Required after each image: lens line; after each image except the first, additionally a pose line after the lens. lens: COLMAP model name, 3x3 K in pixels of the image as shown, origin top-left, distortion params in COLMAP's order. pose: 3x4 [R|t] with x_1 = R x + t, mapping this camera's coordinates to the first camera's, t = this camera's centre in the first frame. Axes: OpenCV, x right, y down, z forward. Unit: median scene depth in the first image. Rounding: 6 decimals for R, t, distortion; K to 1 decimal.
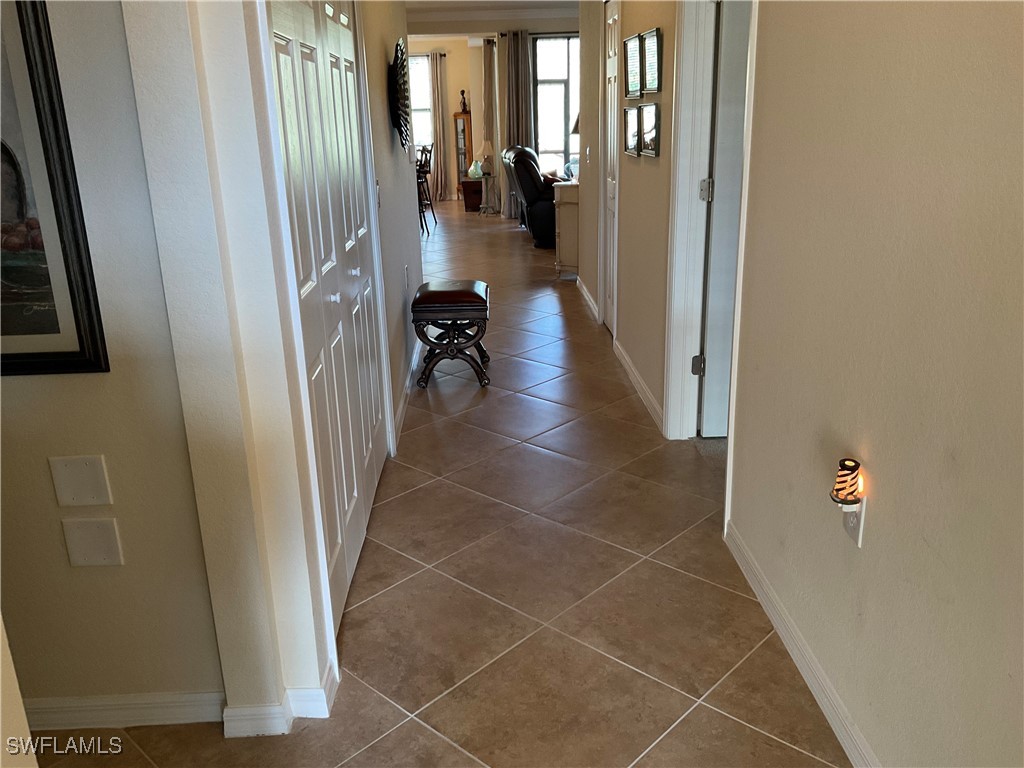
lens RADIAL K [[855.0, 0, 512.0], [0, 855.0, 384.0], [0, 0, 1]] dist [0.106670, -0.220488]
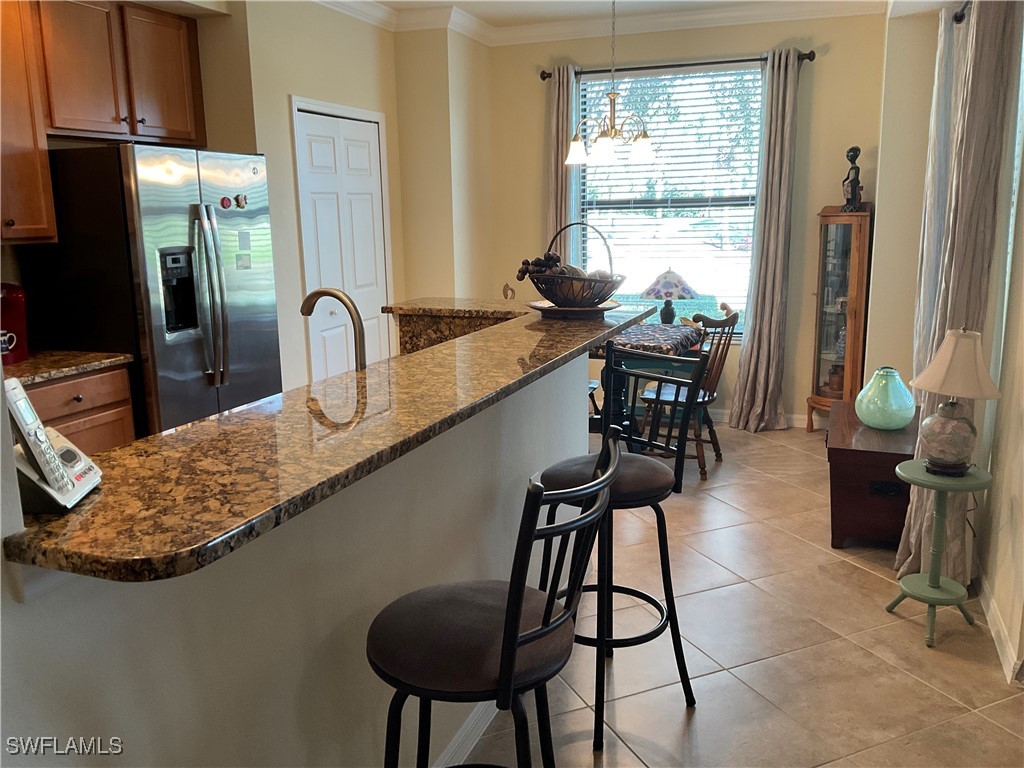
lens RADIAL K [[855.0, 0, 512.0], [0, 855.0, 384.0], [0, 0, 1]] dist [0.106670, -0.220488]
pose [[0.922741, 0.089816, -0.374810, -0.044387], [-0.124071, 0.989925, -0.068231, -0.199350], [0.364906, 0.109462, 0.924587, 0.621603]]
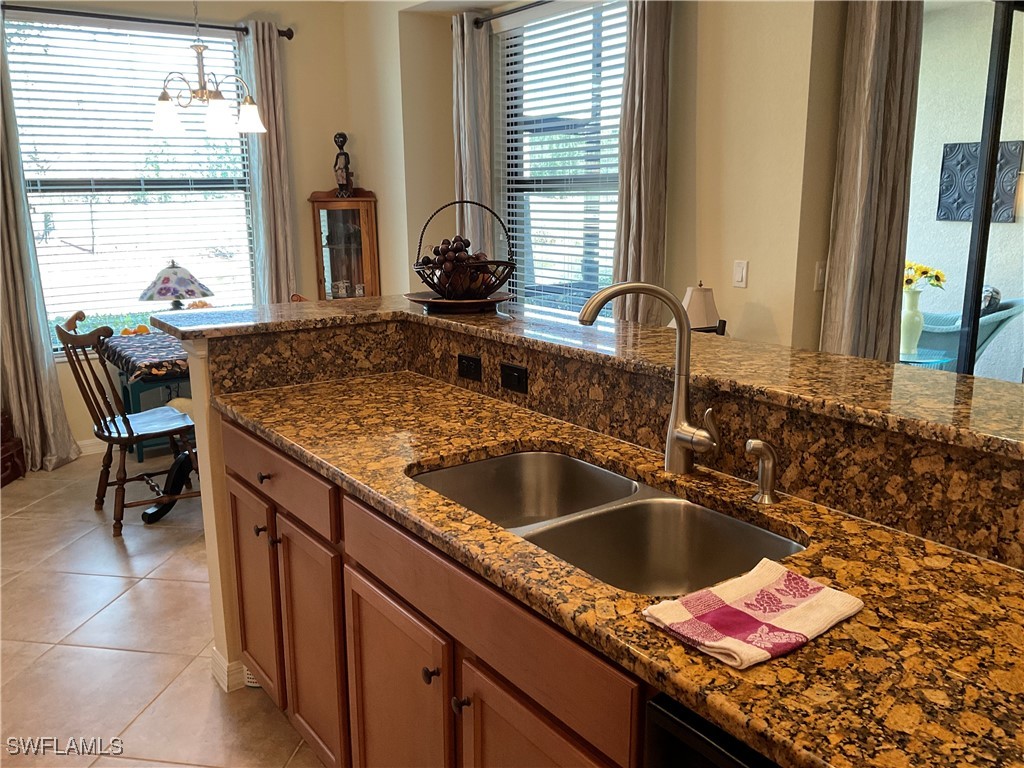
lens RADIAL K [[855.0, 0, 512.0], [0, 855.0, 384.0], [0, 0, 1]] dist [0.106670, -0.220488]
pose [[0.836314, -0.102197, 0.538641, -0.204480], [0.150920, 0.987429, -0.046978, -0.206379], [-0.527069, 0.120580, 0.841224, 0.663704]]
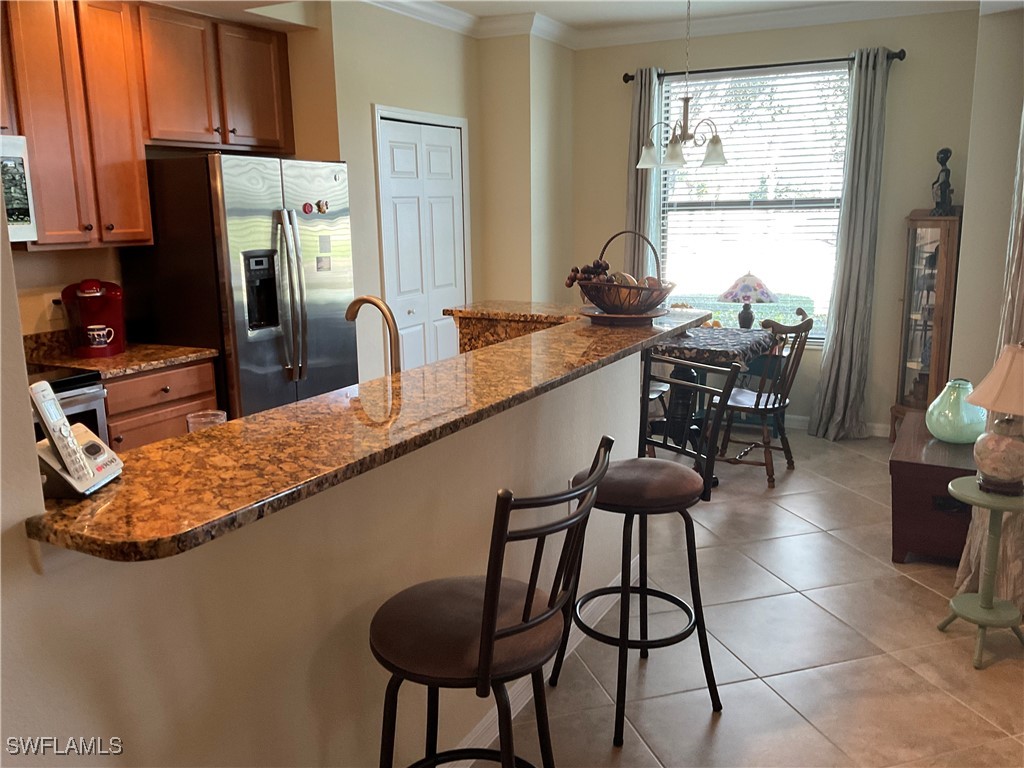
lens RADIAL K [[856.5, 0, 512.0], [0, 856.5, 384.0], [0, 0, 1]] dist [0.086234, -0.163271]
pose [[0.868329, 0.115749, -0.482294, -0.029287], [-0.157016, 0.986527, -0.045931, -0.202744], [0.470480, 0.115611, 0.874804, 0.620874]]
